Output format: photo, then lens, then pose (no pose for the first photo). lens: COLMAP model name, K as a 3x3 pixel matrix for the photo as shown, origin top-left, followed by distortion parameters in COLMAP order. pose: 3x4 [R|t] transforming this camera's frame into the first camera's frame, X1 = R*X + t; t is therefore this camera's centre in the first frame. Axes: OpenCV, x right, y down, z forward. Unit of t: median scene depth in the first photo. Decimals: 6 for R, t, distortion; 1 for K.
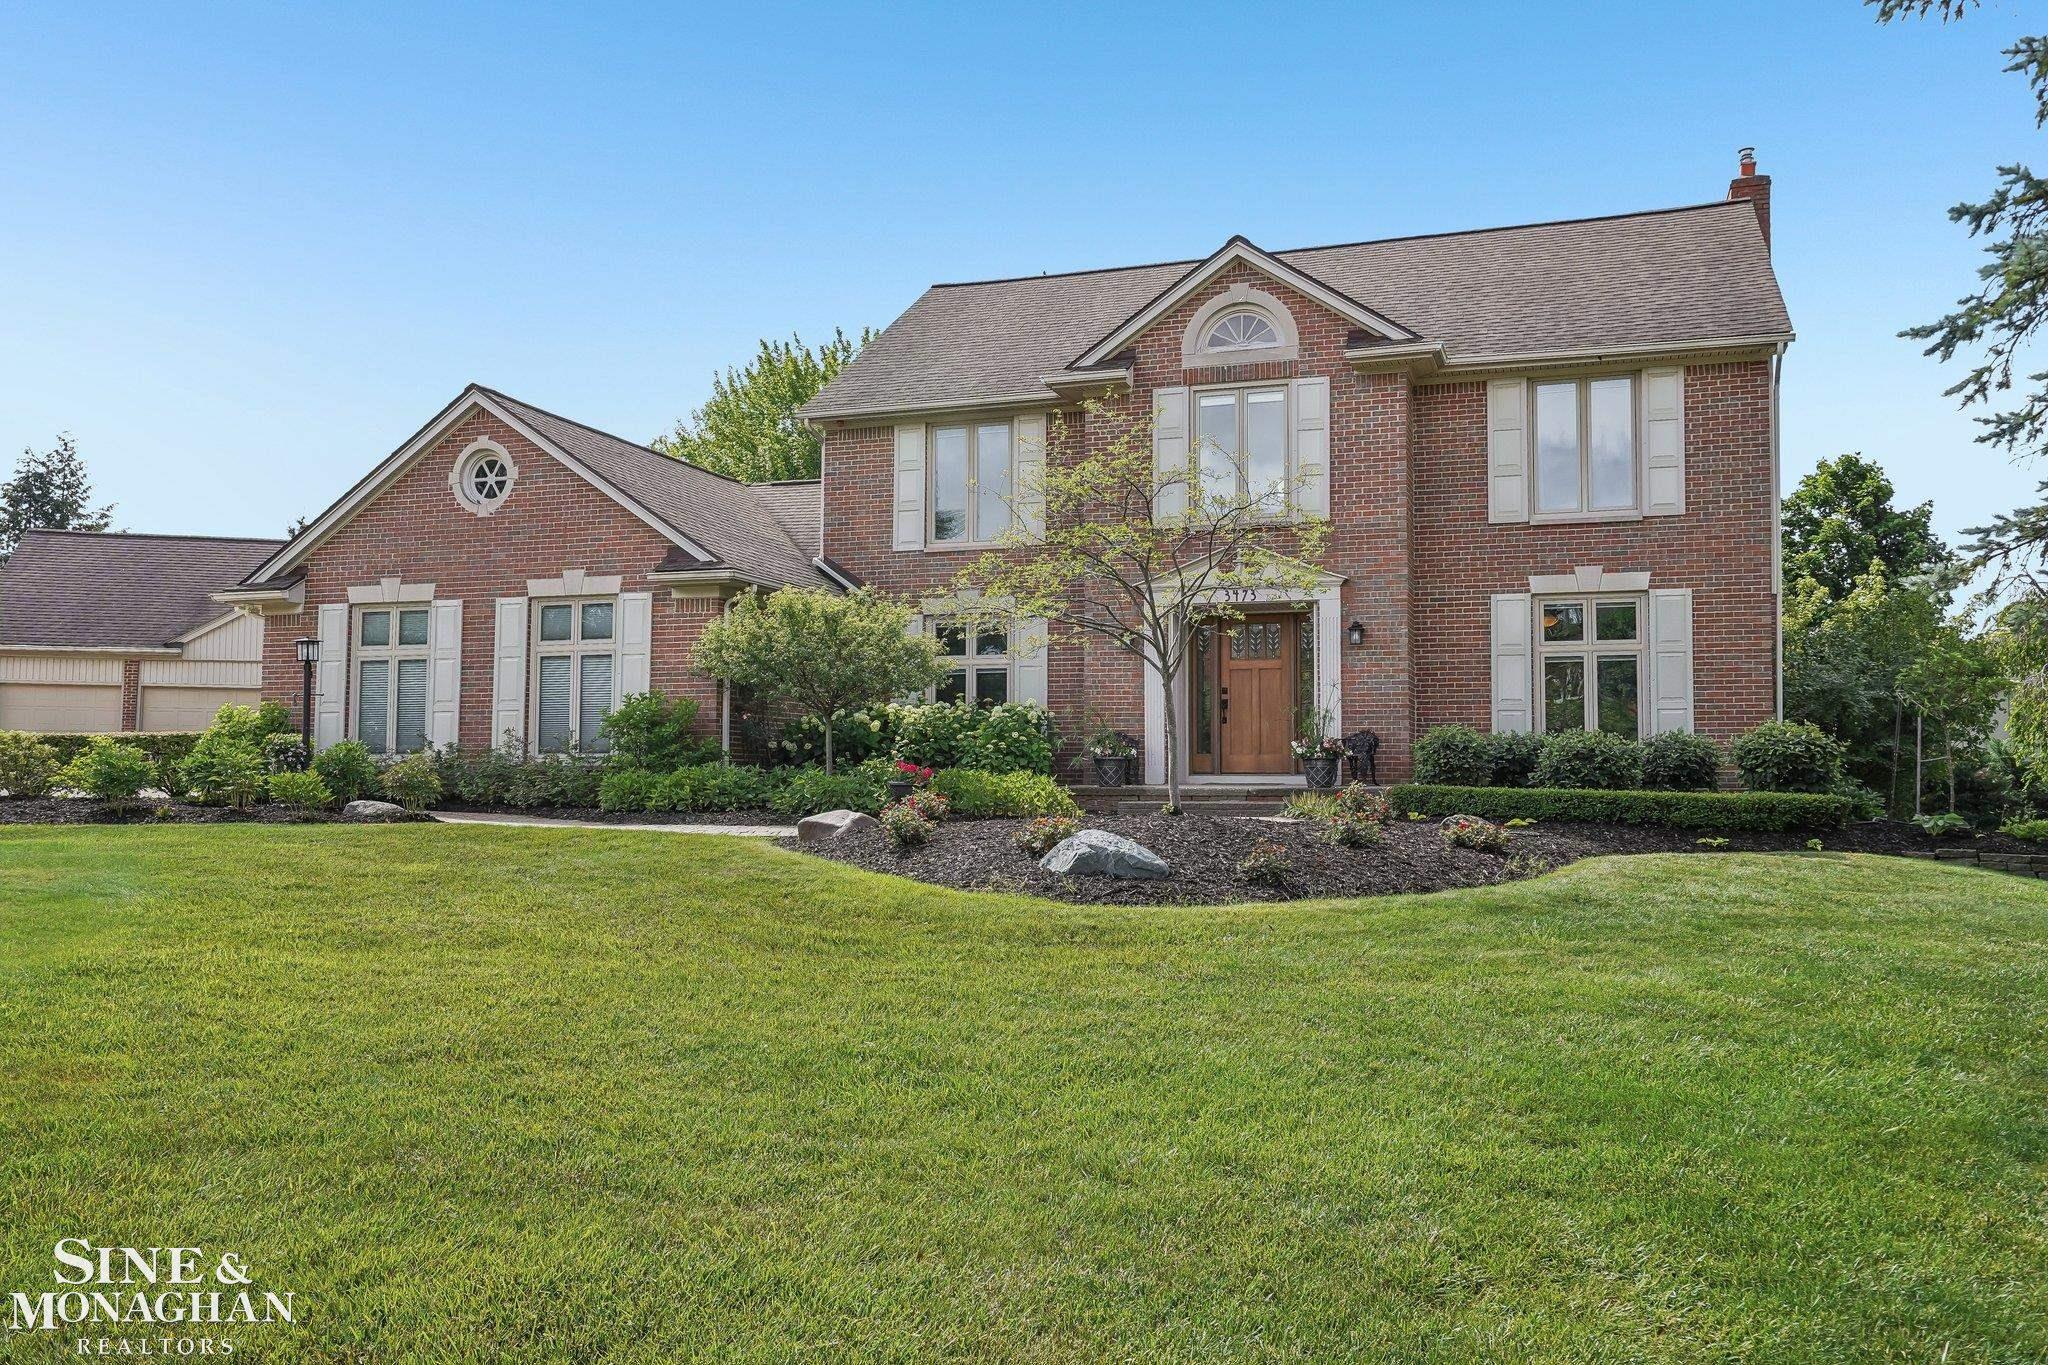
lens RADIAL K [[1690.9, 0, 1024.0], [0, 1690.9, 682.5], [0, 0, 1]] dist [0.006773, -0.000309]
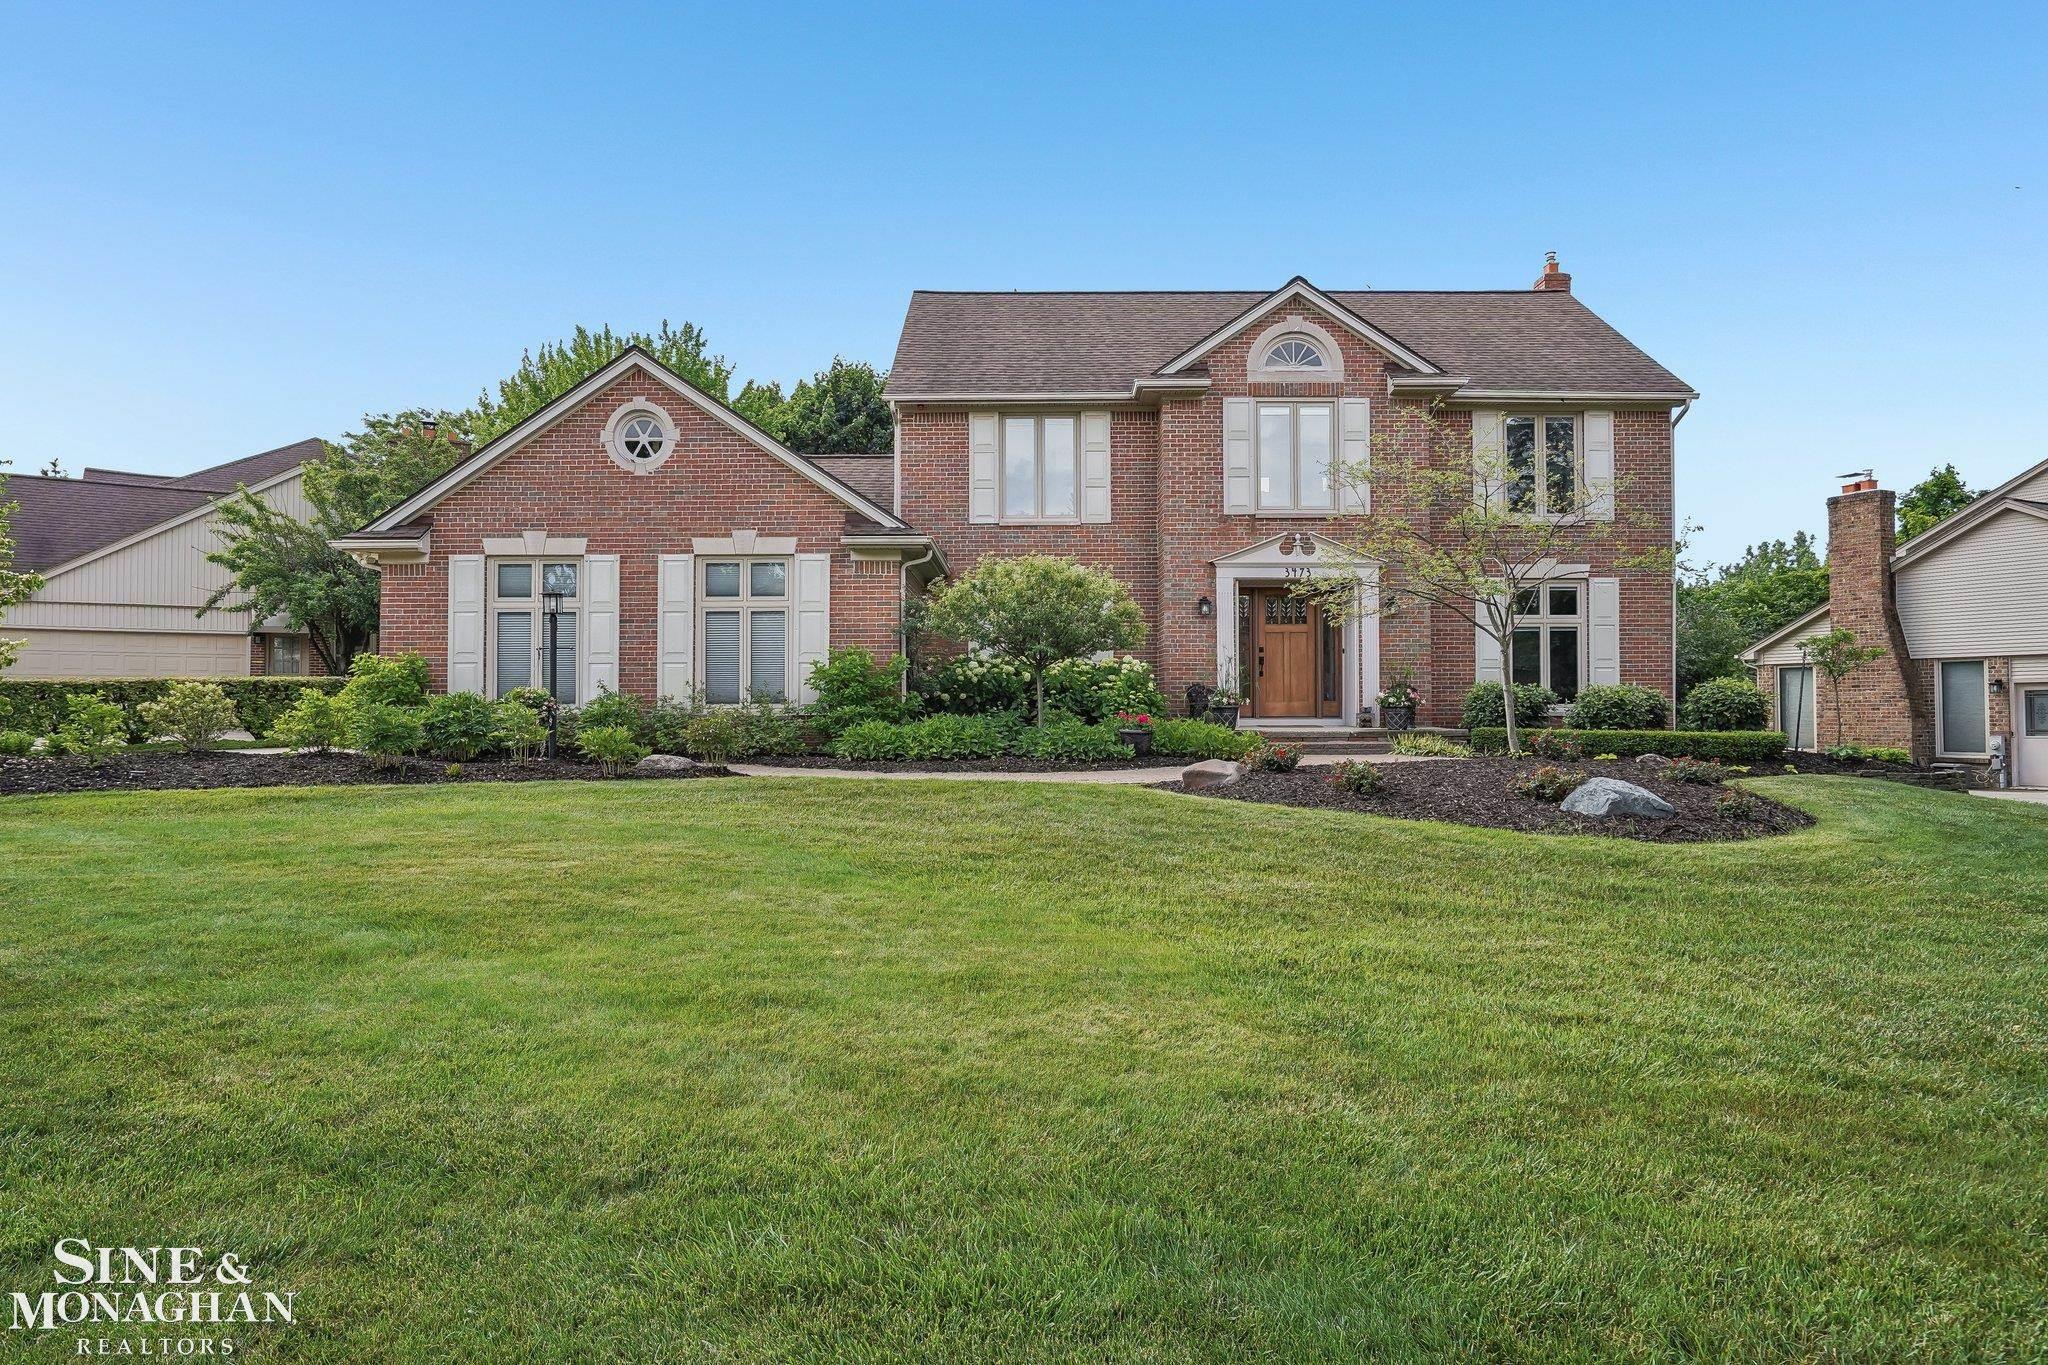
lens RADIAL K [[1313.3, 0, 1024.0], [0, 1313.3, 682.5], [0, 0, 1]] dist [-0.016645, -0.000564]
pose [[0.944758, 0.001651, 0.327765, -0.365622], [-0.012733, 0.999417, 0.031669, 0.000290], [-0.327522, -0.034093, 0.944228, 0.165363]]
